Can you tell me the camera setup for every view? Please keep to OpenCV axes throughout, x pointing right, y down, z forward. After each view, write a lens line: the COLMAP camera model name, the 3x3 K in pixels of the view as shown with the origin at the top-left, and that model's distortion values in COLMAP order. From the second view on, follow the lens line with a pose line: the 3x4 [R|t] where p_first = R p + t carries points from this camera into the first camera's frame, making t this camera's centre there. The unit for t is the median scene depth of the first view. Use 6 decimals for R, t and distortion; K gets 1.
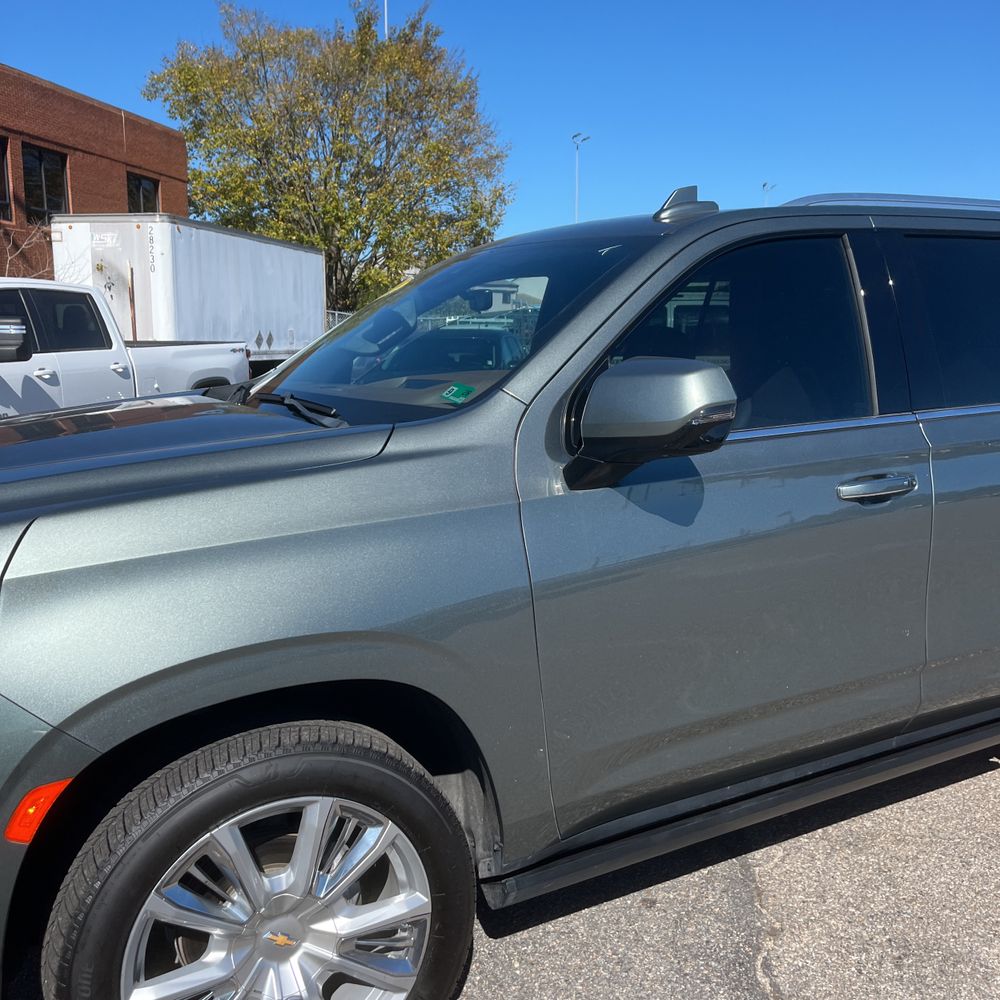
lens RADIAL K [[997.8, 0, 500.0], [0, 997.8, 500.0], [0, 0, 1]] dist [0.056770, -0.071362]
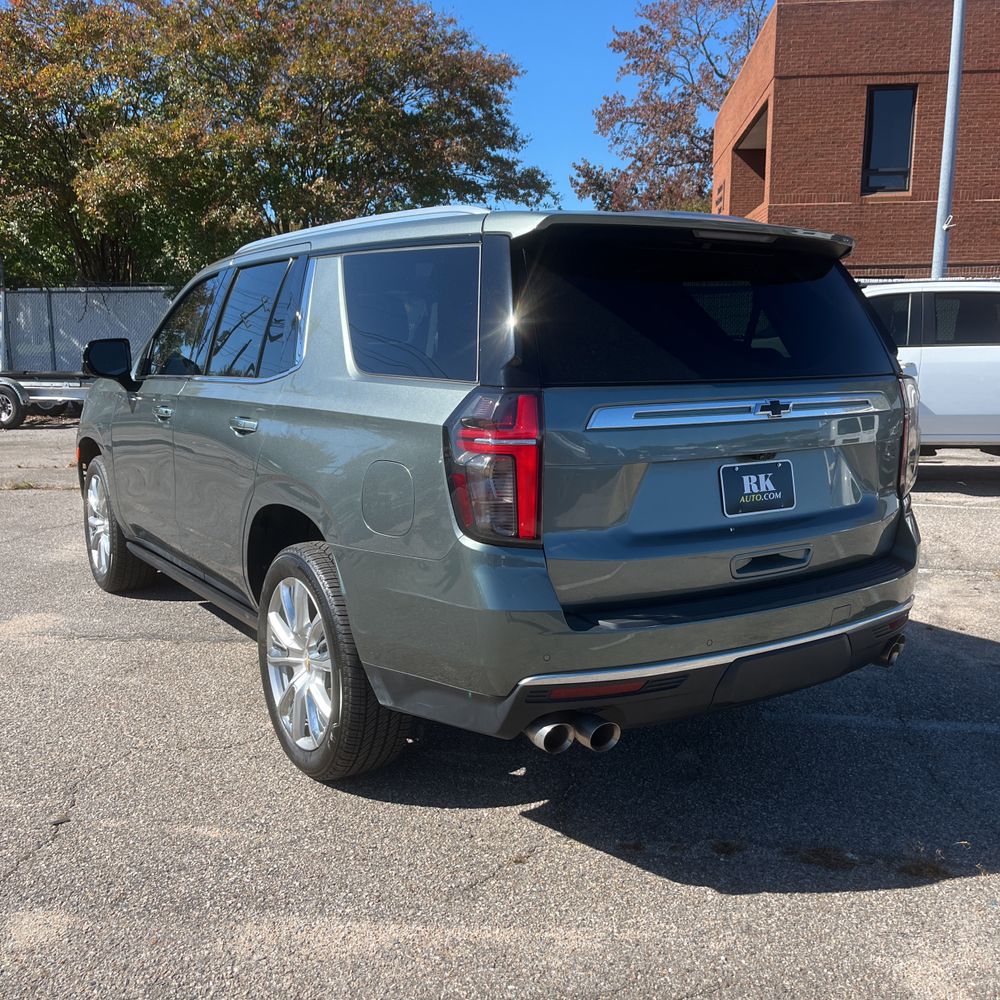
lens RADIAL K [[997.8, 0, 500.0], [0, 997.8, 500.0], [0, 0, 1]] dist [0.056770, -0.071362]
pose [[0.106599, 0.167538, -0.980086, 0.172933], [-0.164820, 0.975043, 0.148749, -0.017768], [0.980546, 0.145681, 0.131552, 0.104680]]
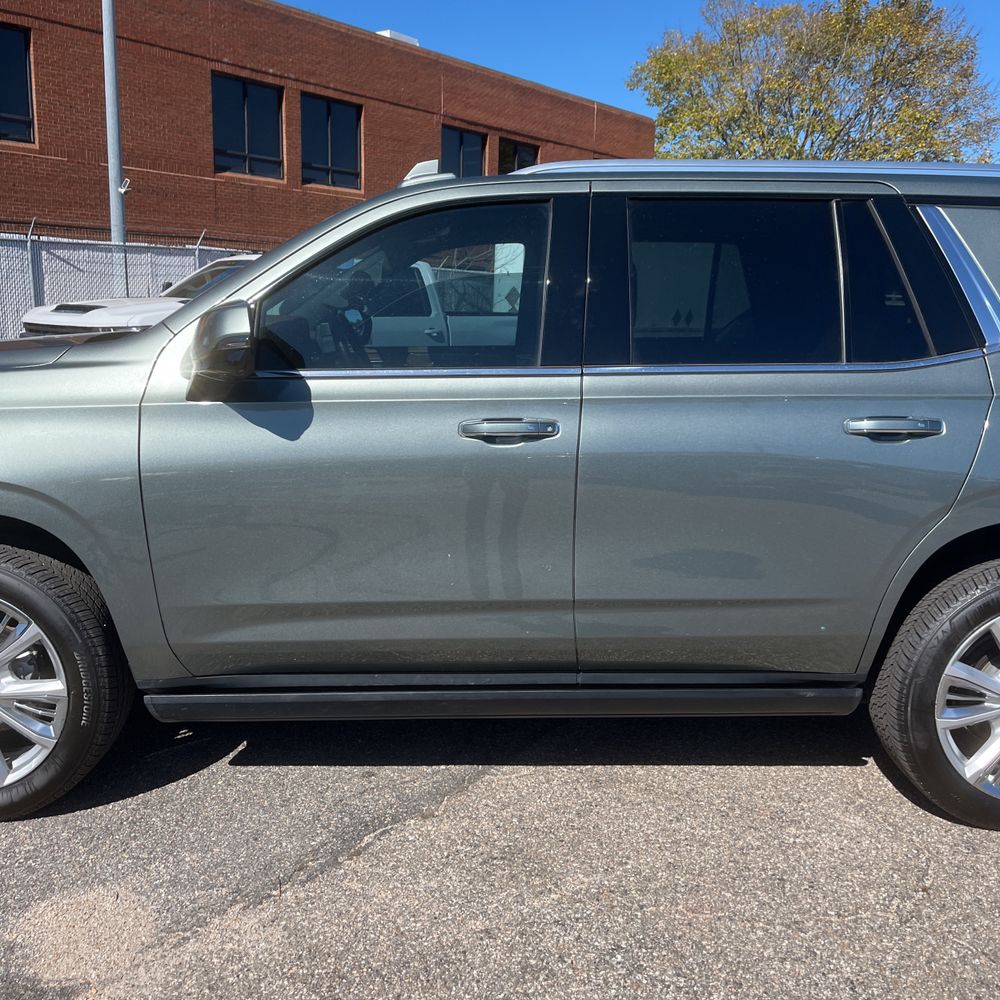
lens RADIAL K [[998.4, 0, 506.7], [0, 998.4, 494.6], [0, 0, 1]] dist [0.024269, -0.003978]
pose [[0.891592, 0.103969, -0.440743, 0.064946], [-0.097985, 0.994522, 0.036387, 0.001382], [0.442112, 0.010744, 0.896896, 0.001533]]
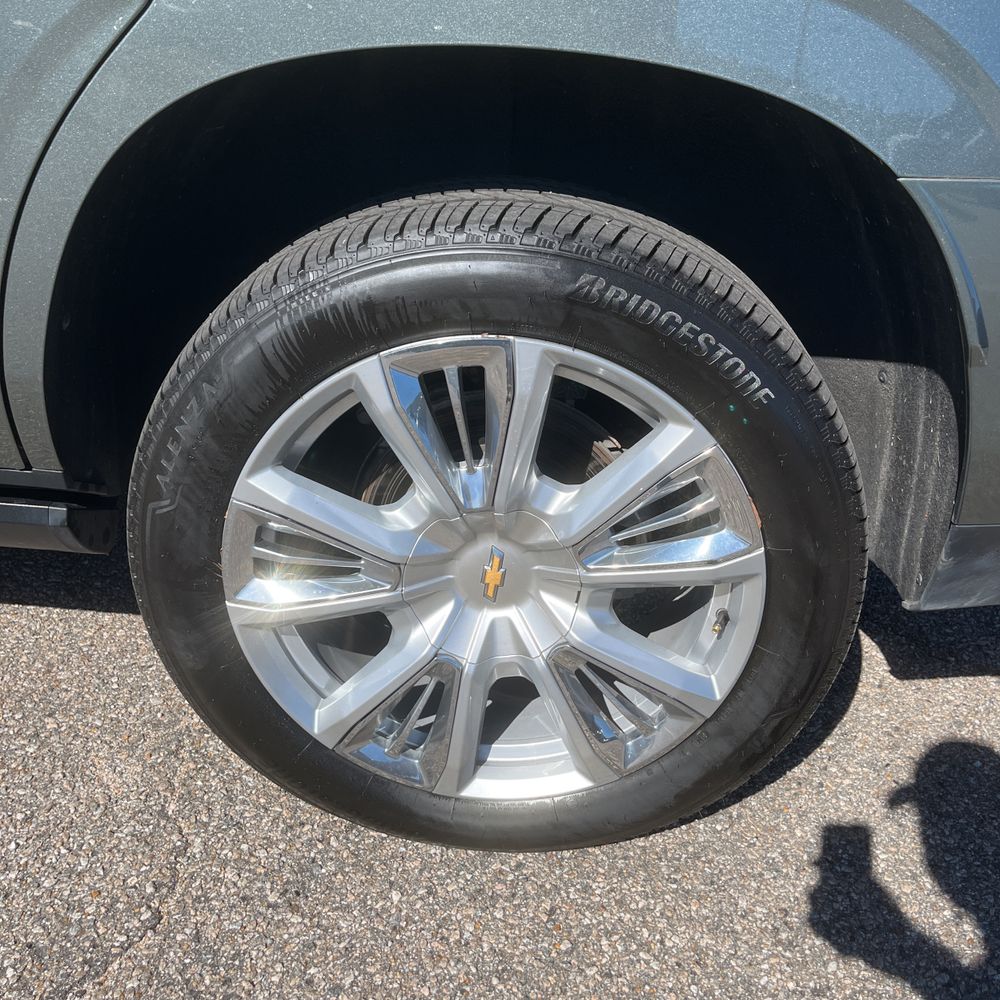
lens RADIAL K [[976.3, 0, 500.8], [0, 976.3, 493.3], [0, 0, 1]] dist [0.039772, -0.058510]
pose [[0.863561, 0.310844, -0.397037, 0.081986], [-0.176585, 0.923956, 0.339299, 0.003989], [0.472314, -0.222895, 0.852782, 0.074078]]
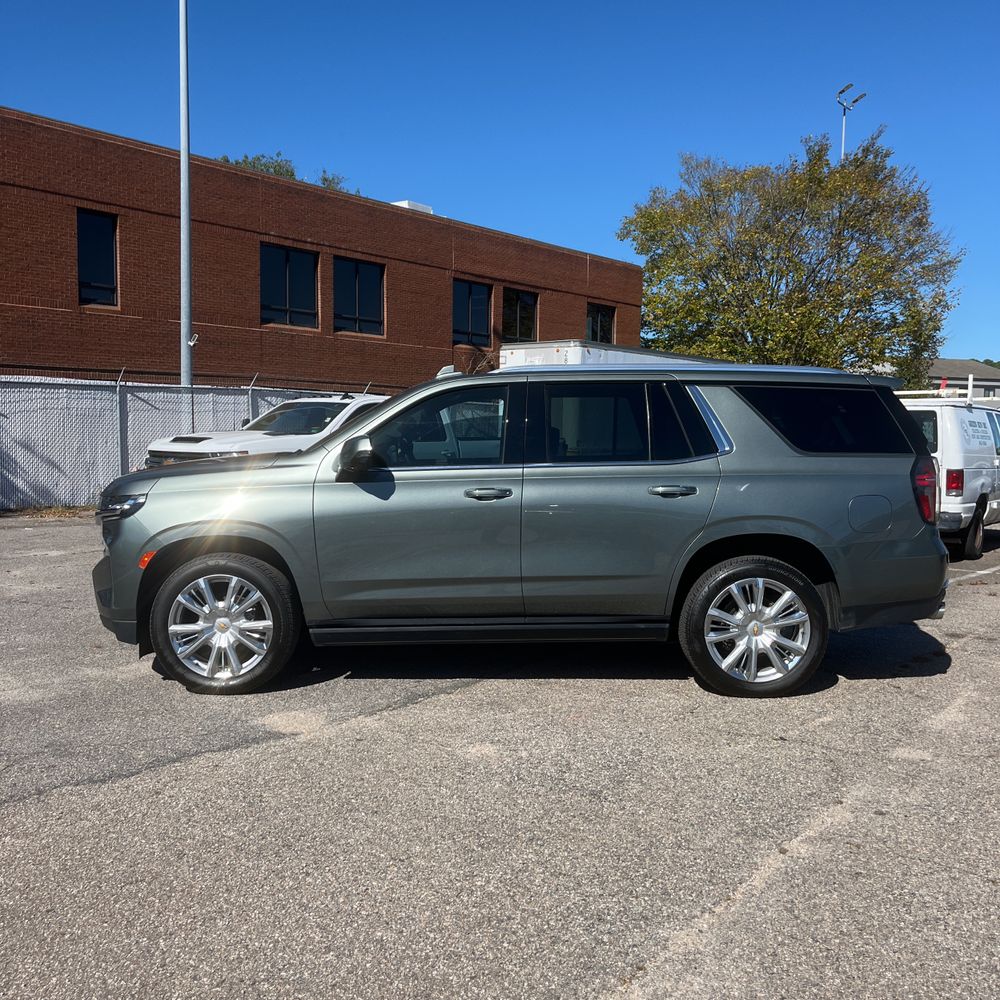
lens RADIAL K [[976.3, 0, 500.8], [0, 976.3, 493.3], [0, 0, 1]] dist [0.039772, -0.058510]
pose [[0.884816, 0.037906, -0.464396, 0.108395], [-0.086805, 0.992647, -0.084365, 0.012968], [0.457783, 0.114960, 0.881600, -0.072203]]
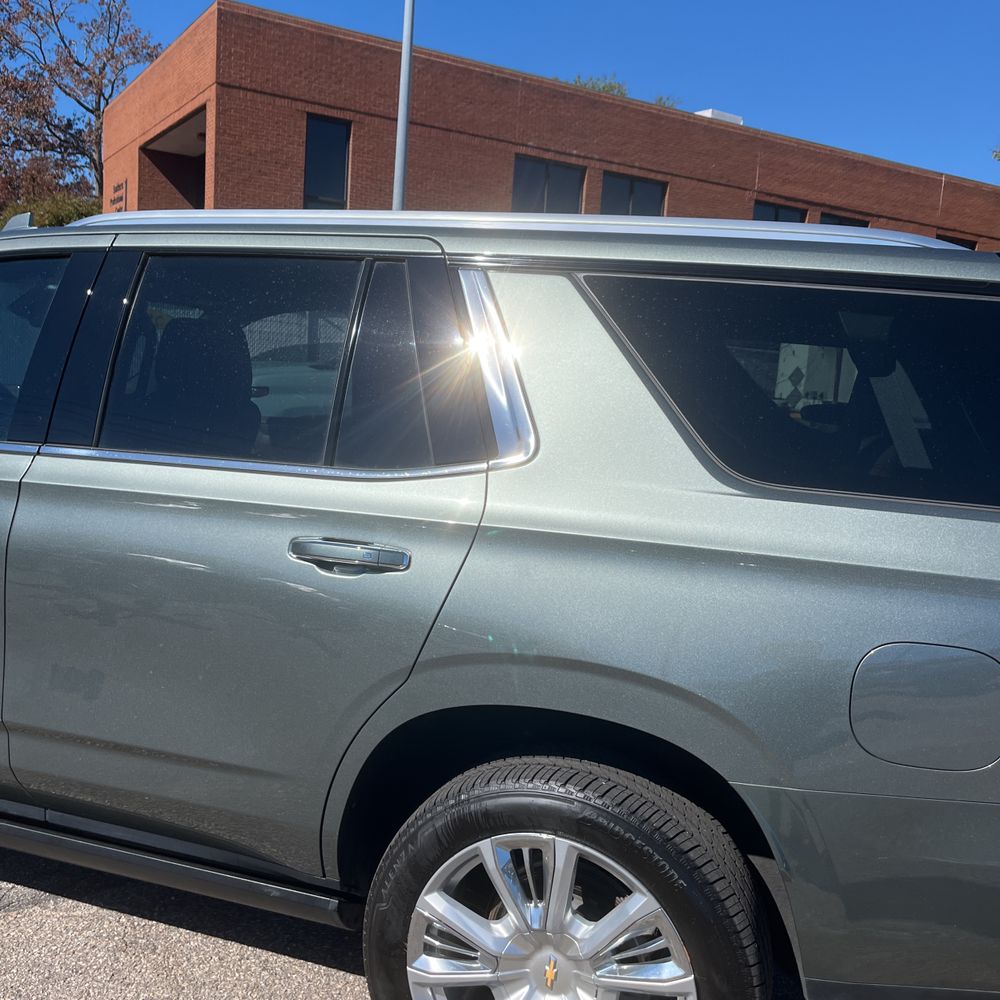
lens RADIAL K [[1007.6, 0, 514.3], [0, 1007.6, 485.5], [0, 0, 1]] dist [0.015750, 0.005984]
pose [[0.682876, 0.132915, -0.718341, 0.108031], [-0.187578, 0.982244, 0.003428, -0.010781], [0.706041, 0.132404, 0.695683, 0.053880]]
